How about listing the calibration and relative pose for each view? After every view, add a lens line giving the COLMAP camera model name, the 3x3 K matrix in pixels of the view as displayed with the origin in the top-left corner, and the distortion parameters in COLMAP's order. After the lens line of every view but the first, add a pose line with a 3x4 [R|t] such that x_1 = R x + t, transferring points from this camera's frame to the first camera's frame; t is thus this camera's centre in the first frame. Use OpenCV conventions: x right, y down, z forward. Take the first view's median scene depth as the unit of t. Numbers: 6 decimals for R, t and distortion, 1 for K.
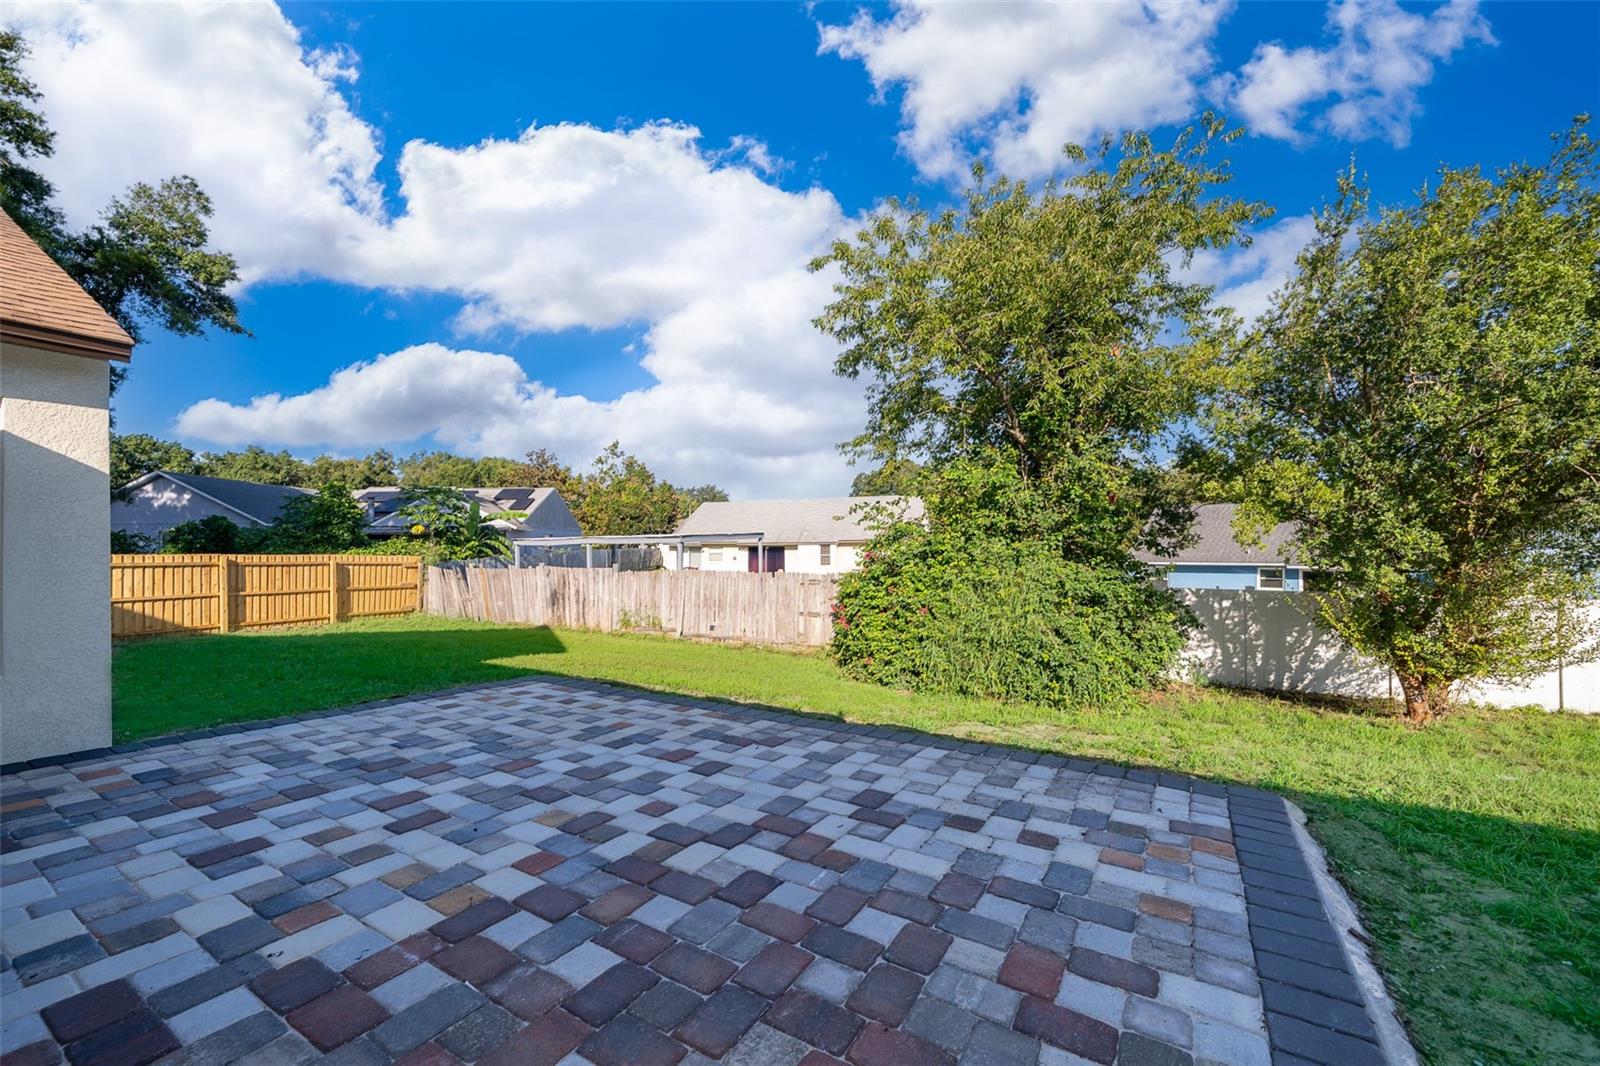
lens RADIAL K [[659.1, 0, 798.6], [0, 659.1, 541.9], [0, 0, 1]] dist [0.000397, 0.000041]
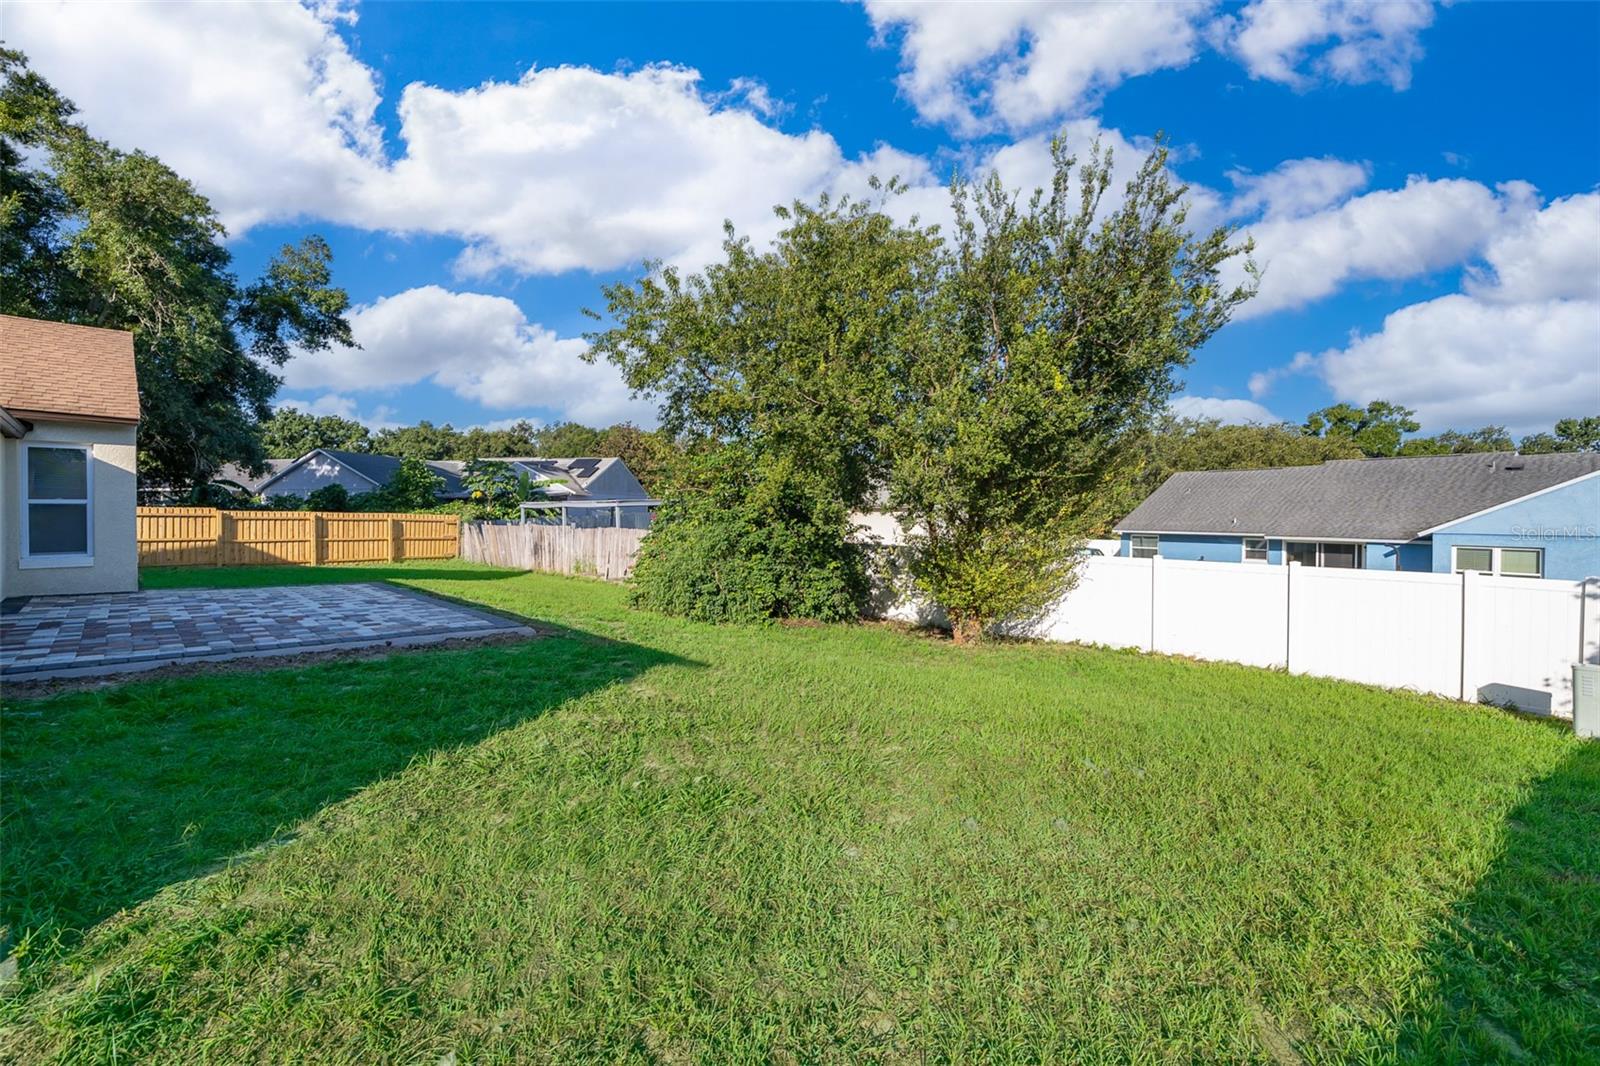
lens RADIAL K [[697.4, 0, 801.5], [0, 697.4, 518.7], [0, 0, 1]] dist [0.002214, 0.000202]
pose [[0.972614, 0.012344, -0.232097, 0.413299], [-0.008232, 0.999792, 0.018678, -0.003168], [0.232279, -0.016255, 0.972513, -0.190135]]
